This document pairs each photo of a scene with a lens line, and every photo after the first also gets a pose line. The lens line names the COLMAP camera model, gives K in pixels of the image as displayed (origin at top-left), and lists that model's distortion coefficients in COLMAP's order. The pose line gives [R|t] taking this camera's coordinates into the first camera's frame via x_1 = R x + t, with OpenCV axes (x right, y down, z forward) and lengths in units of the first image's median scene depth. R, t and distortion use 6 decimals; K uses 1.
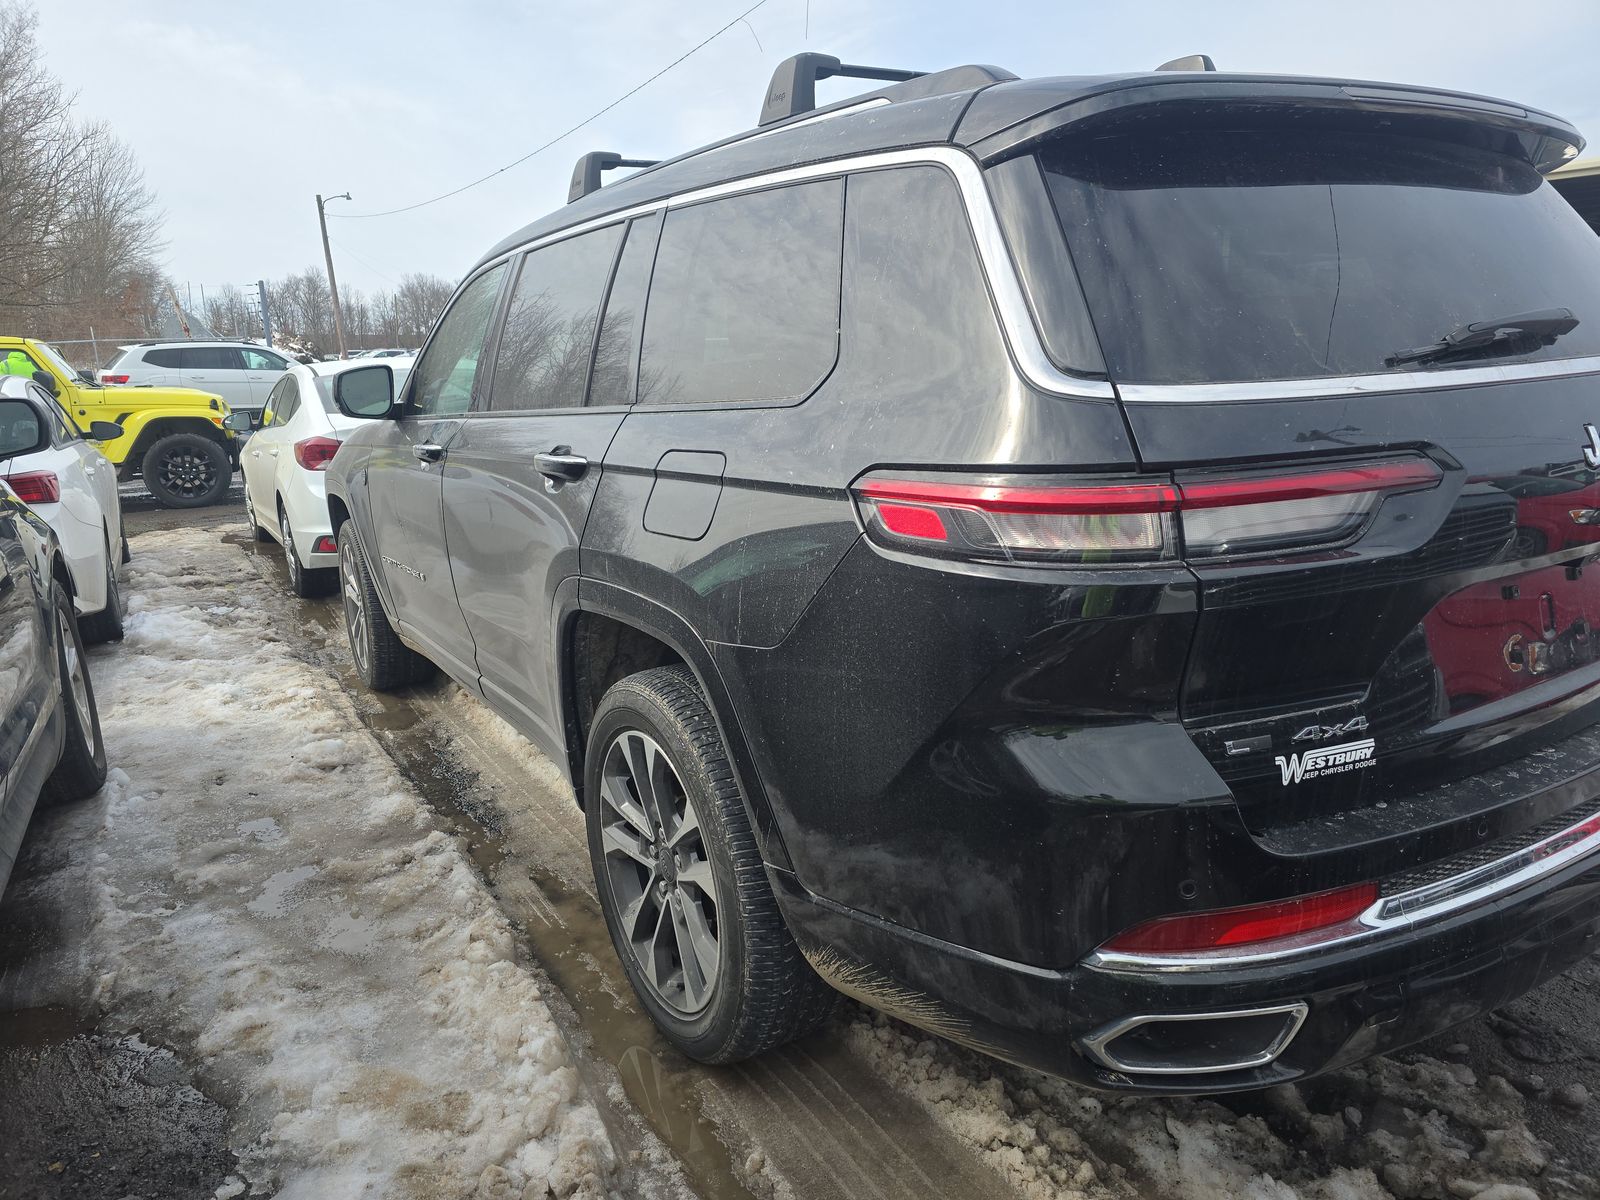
lens RADIAL K [[1091.0, 0, 800.0], [0, 1091.0, 600.0], [0, 0, 1]] dist [0.071763, -0.002361]
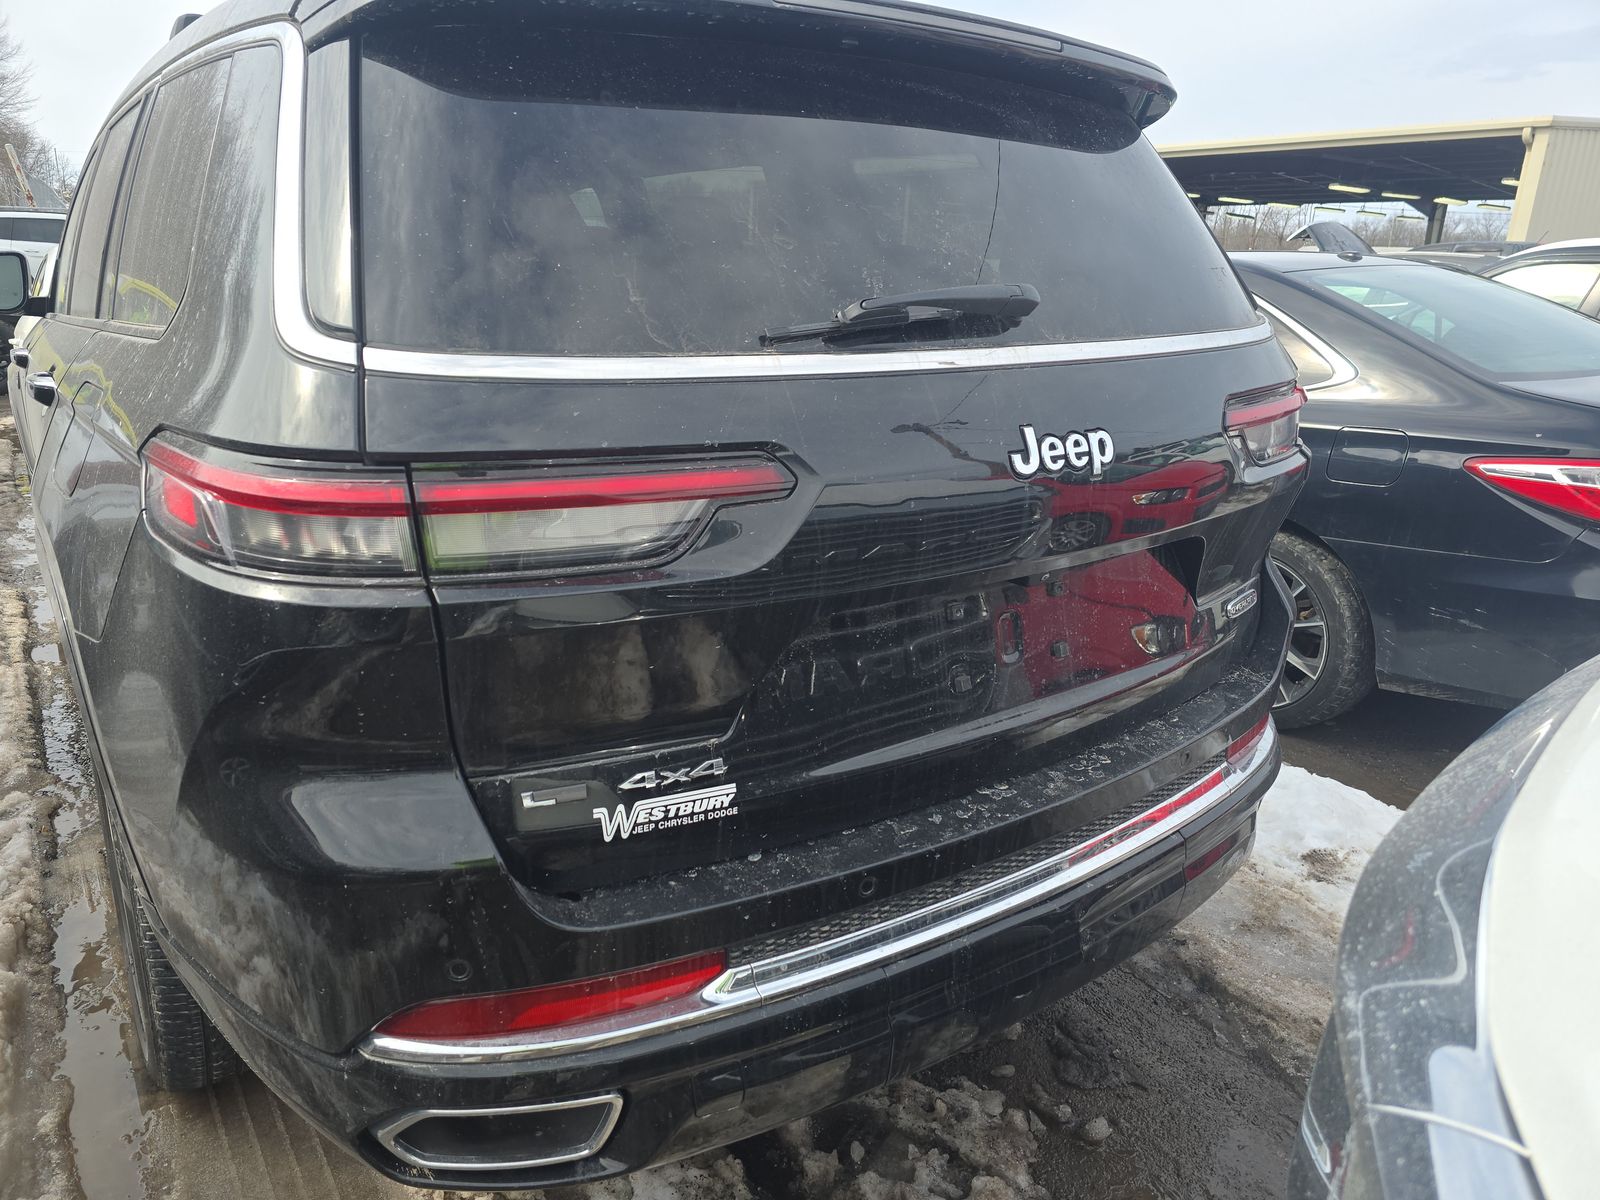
lens RADIAL K [[1058.5, 0, 799.8], [0, 1058.5, 577.3], [0, 0, 1]] dist [0.089141, -0.002248]
pose [[0.998624, 0.045293, 0.026426, 0.540666], [-0.046934, 0.996769, 0.065187, -0.090012], [-0.023389, -0.066338, 0.997523, 0.197230]]
